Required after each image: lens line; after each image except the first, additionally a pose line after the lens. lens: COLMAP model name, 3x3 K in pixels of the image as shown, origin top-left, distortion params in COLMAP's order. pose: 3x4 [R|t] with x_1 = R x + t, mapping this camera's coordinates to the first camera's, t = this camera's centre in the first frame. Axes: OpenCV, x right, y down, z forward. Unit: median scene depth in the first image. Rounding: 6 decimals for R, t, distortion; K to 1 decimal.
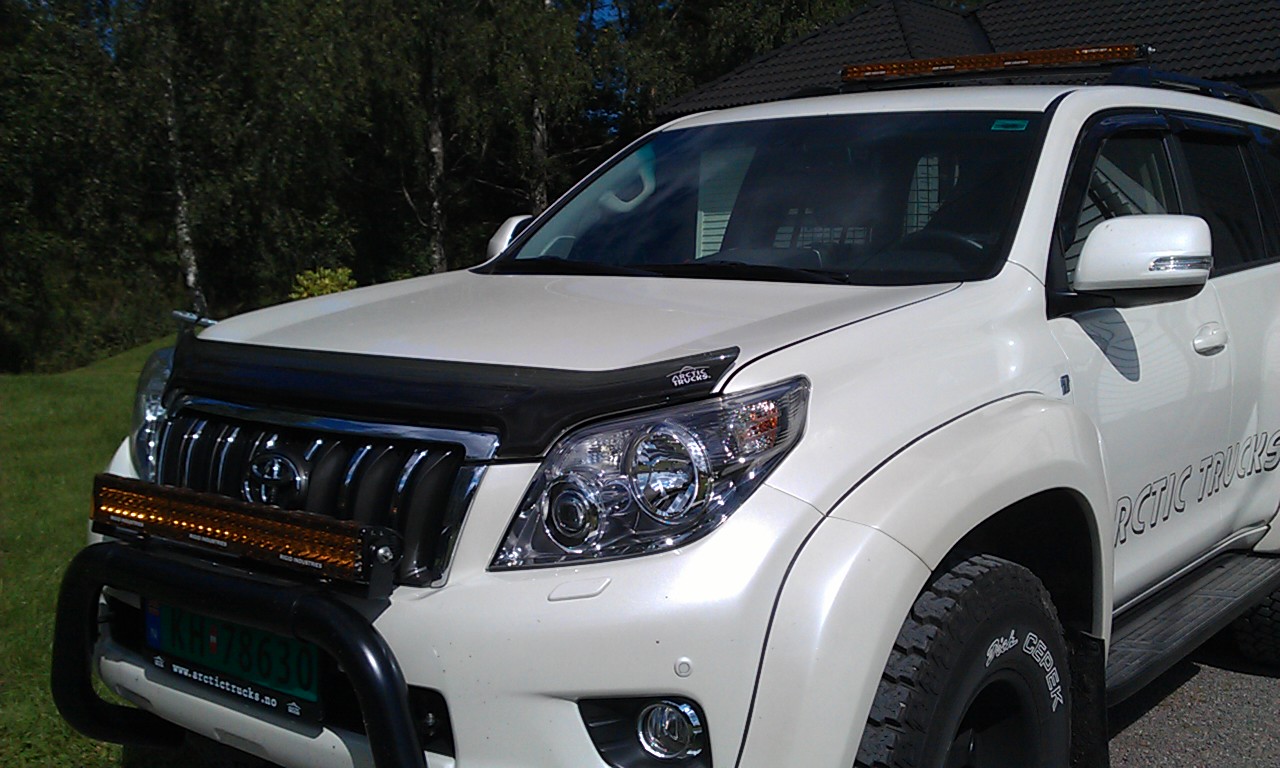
lens RADIAL K [[1318.1, 0, 655.2], [0, 1318.1, 455.2], [0, 0, 1]] dist [0.009658, -0.066901]
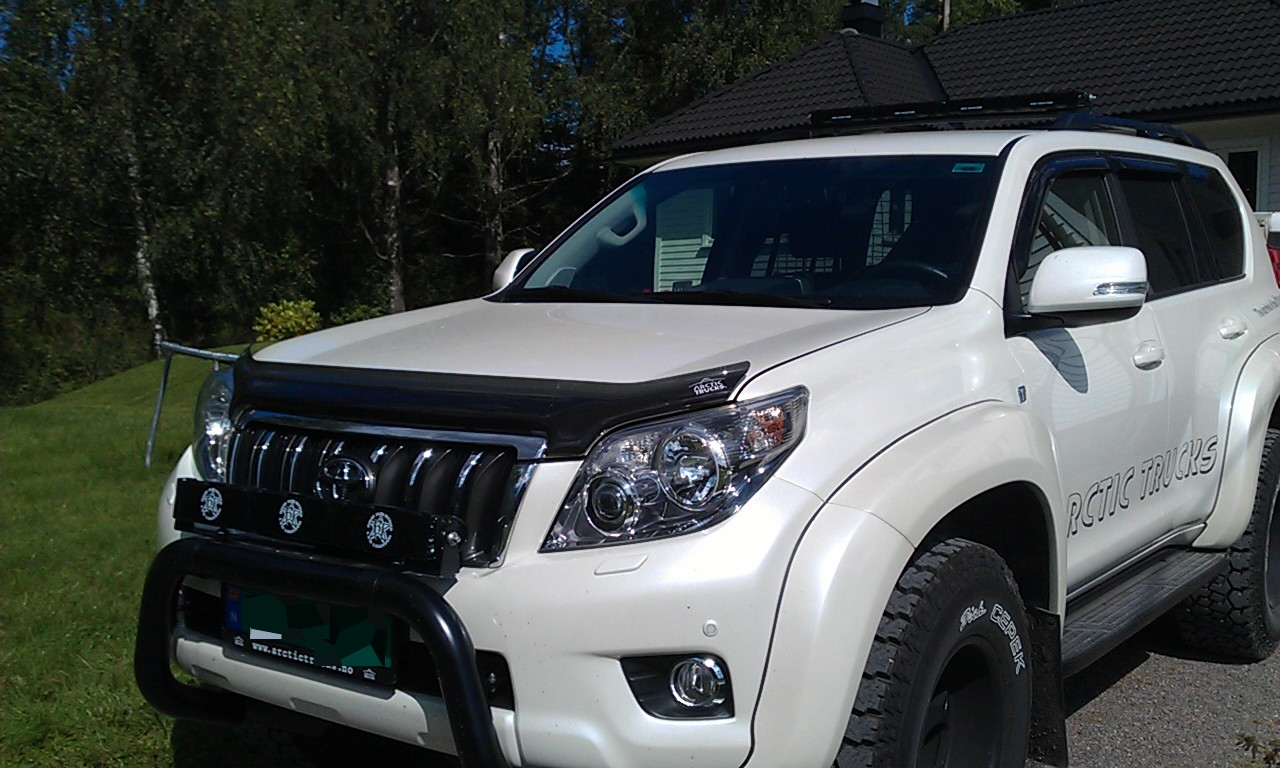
lens RADIAL K [[1302.0, 0, 637.7], [0, 1302.0, 450.3], [0, 0, 1]] dist [0.043504, -0.180621]
pose [[0.999774, -0.009259, 0.019151, -0.041814], [0.009737, 0.999640, -0.025014, 0.018291], [-0.018912, 0.025195, 0.999504, -0.116745]]
